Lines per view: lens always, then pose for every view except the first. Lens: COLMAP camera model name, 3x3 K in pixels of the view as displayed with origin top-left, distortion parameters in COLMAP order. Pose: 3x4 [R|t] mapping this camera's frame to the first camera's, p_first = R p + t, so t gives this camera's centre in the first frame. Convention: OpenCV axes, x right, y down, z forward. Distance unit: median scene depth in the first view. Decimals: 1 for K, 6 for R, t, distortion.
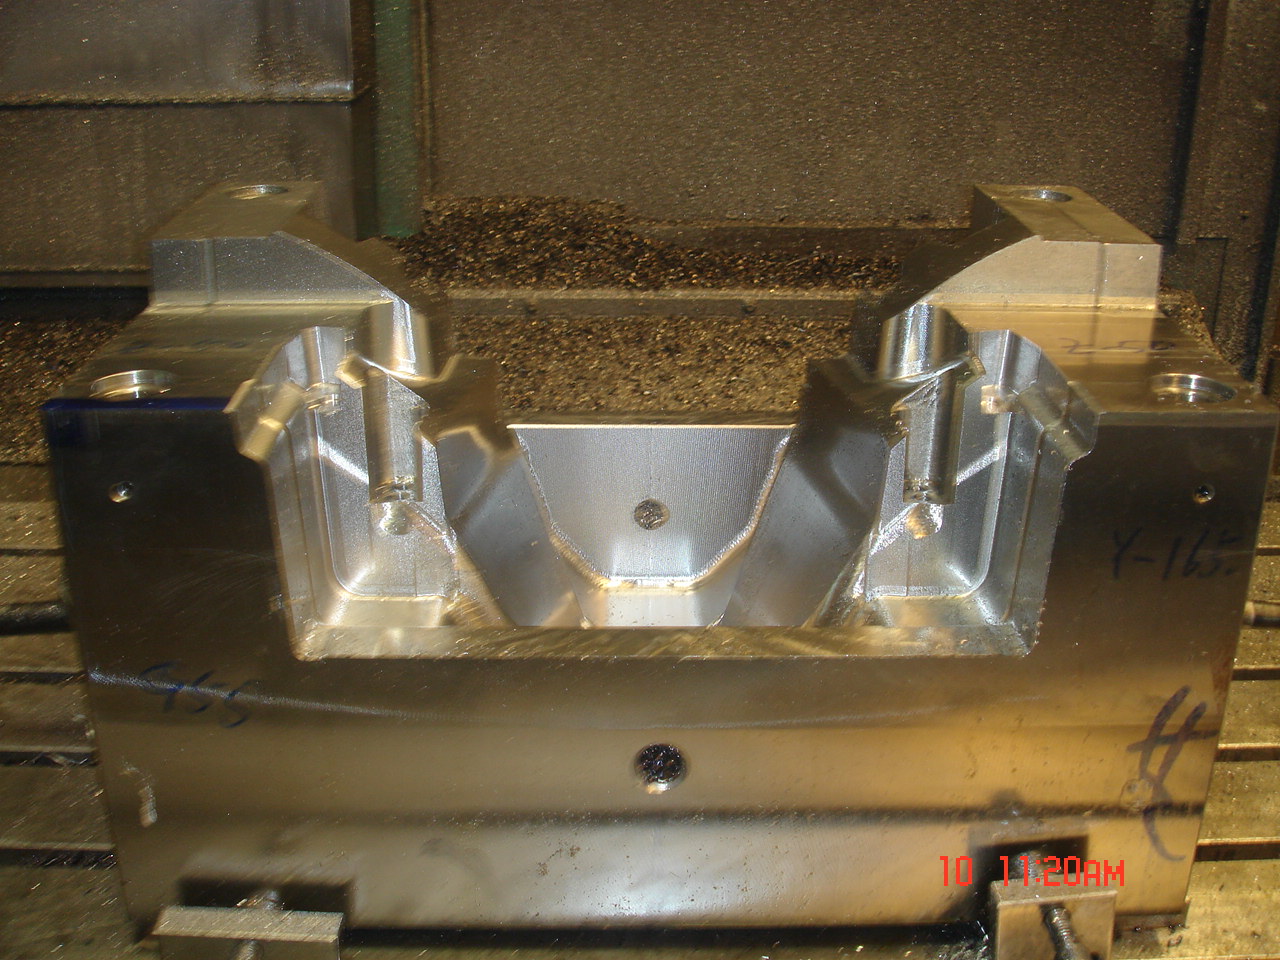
lens RADIAL K [[1439.9, 0, 639.1], [0, 1439.9, 453.5], [0, 0, 1]] dist [-0.161140, 0.097901]
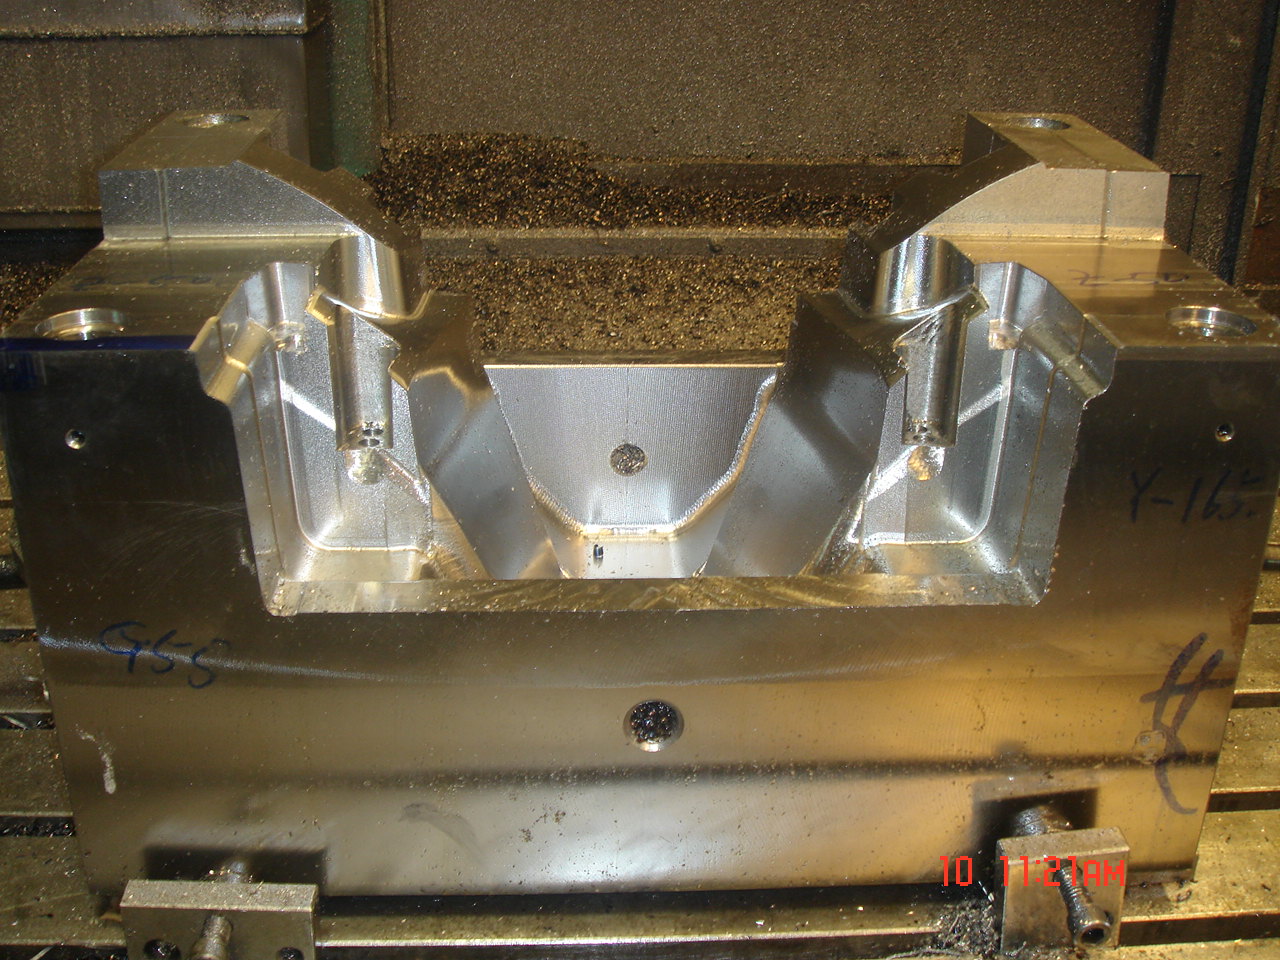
lens RADIAL K [[1439.9, 0, 639.1], [0, 1439.9, 453.5], [0, 0, 1]] dist [-0.161140, 0.097901]
pose [[0.999429, -0.008754, 0.032648, -0.020773], [0.007494, 0.999229, 0.038535, 0.002715], [-0.032960, -0.038269, 0.998724, 0.049765]]
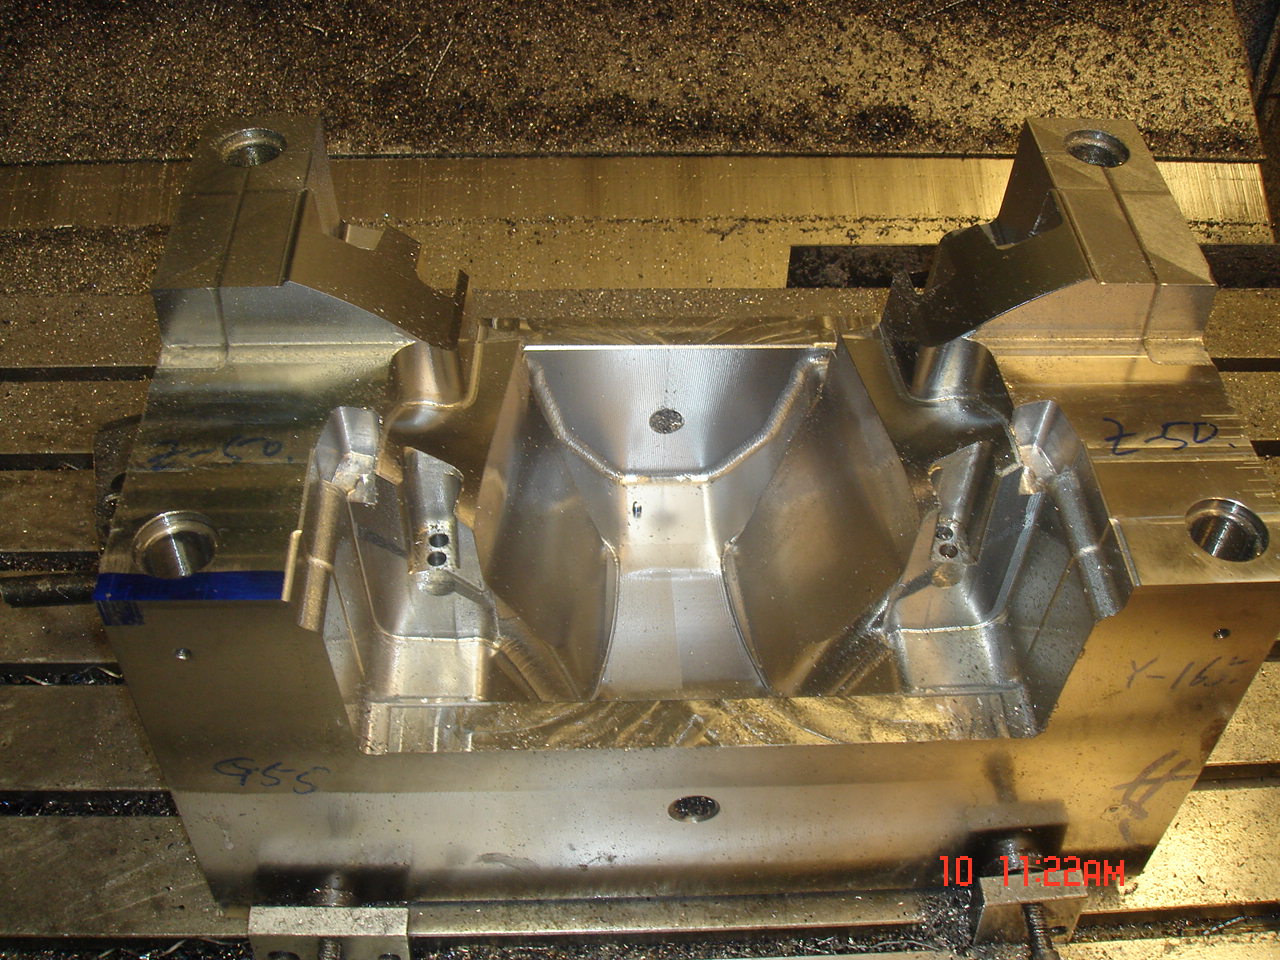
lens RADIAL K [[1439.9, 0, 639.1], [0, 1439.9, 453.5], [0, 0, 1]] dist [-0.161140, 0.097901]
pose [[0.999545, -0.004912, 0.029747, -0.050207], [-0.007338, 0.917338, 0.398042, -0.395651], [-0.029243, -0.398079, 0.916885, 0.082575]]
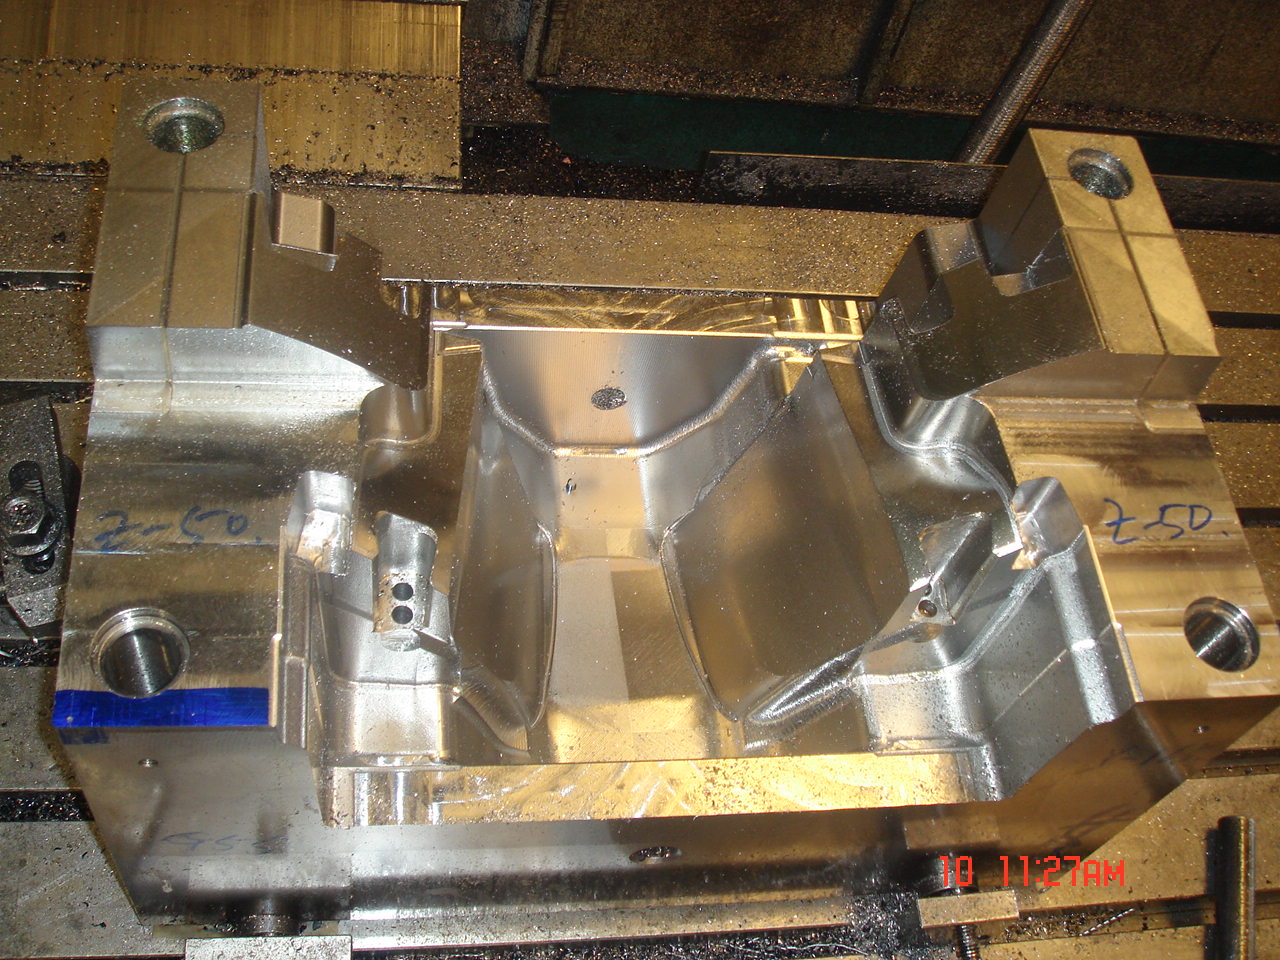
lens RADIAL K [[1439.9, 0, 639.1], [0, 1439.9, 453.5], [0, 0, 1]] dist [-0.161140, 0.097901]
pose [[0.983922, 0.019947, 0.177481, -0.165589], [-0.115980, 0.827061, 0.550017, -0.529695], [-0.135817, -0.561758, 0.816077, 0.239449]]
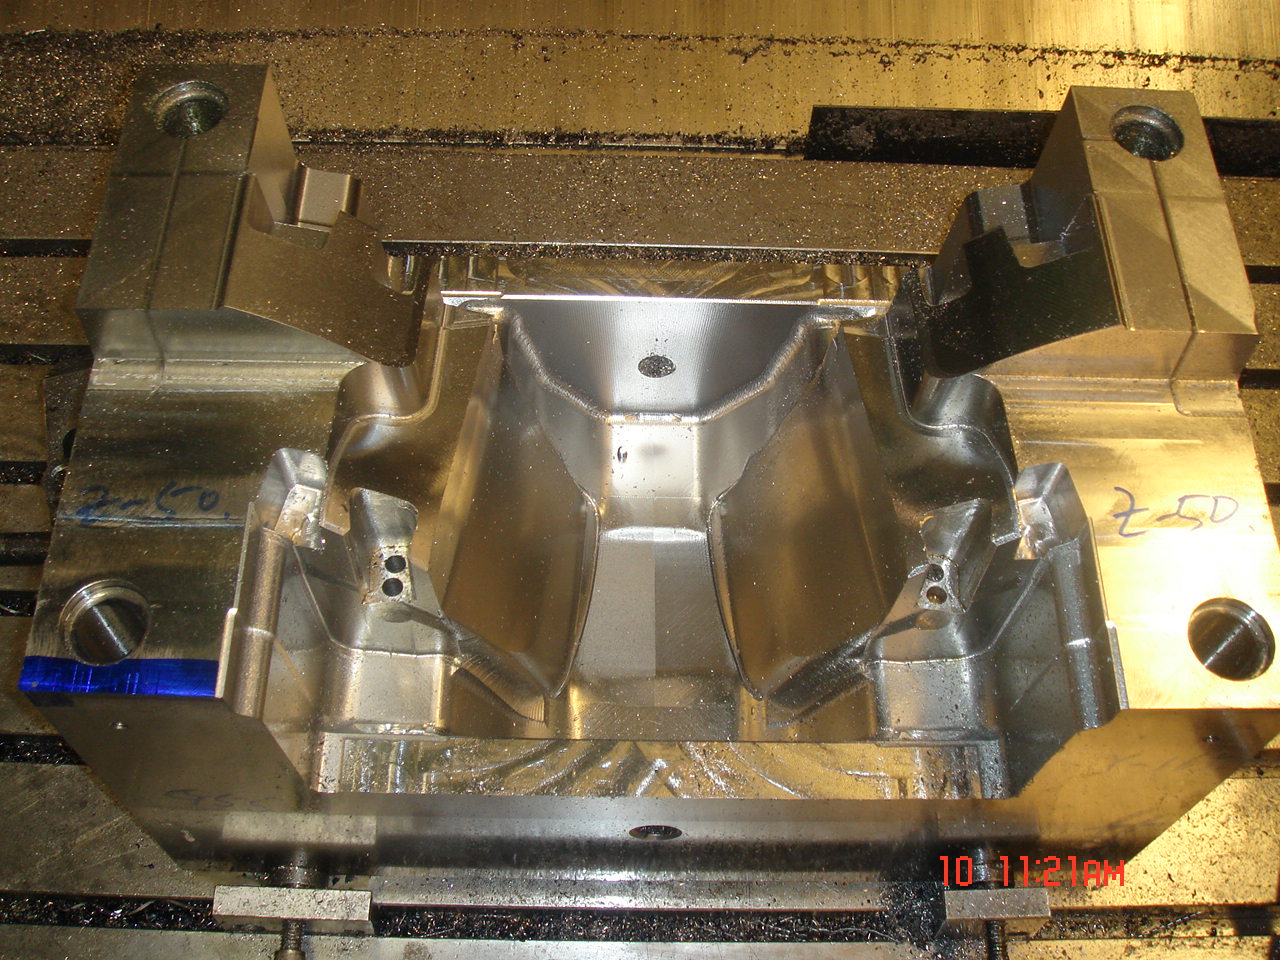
lens RADIAL K [[1439.9, 0, 639.1], [0, 1439.9, 453.5], [0, 0, 1]] dist [-0.161140, 0.097901]
pose [[0.999563, 0.028037, 0.009346, -0.013839], [-0.028068, 0.801569, 0.597244, -0.553014], [0.009253, -0.597245, 0.802005, 0.253149]]
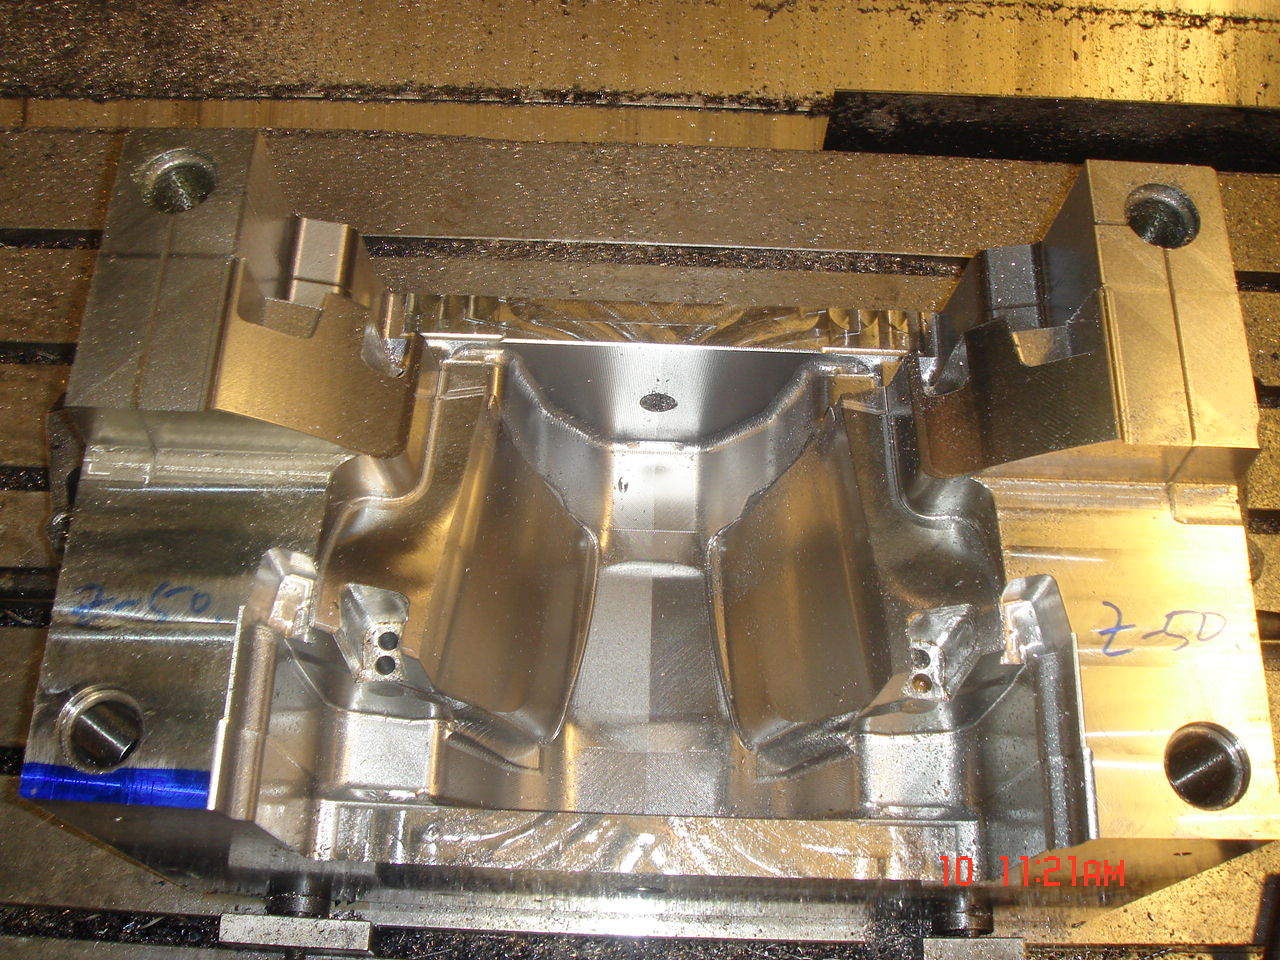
lens RADIAL K [[1436.2, 0, 634.7], [0, 1436.2, 453.9], [0, 0, 1]] dist [-0.140373, 0.052928]
pose [[0.998818, 0.046364, -0.014573, 0.007378], [-0.024068, 0.732379, 0.680472, -0.663217], [0.042223, -0.679317, 0.732630, 0.347502]]
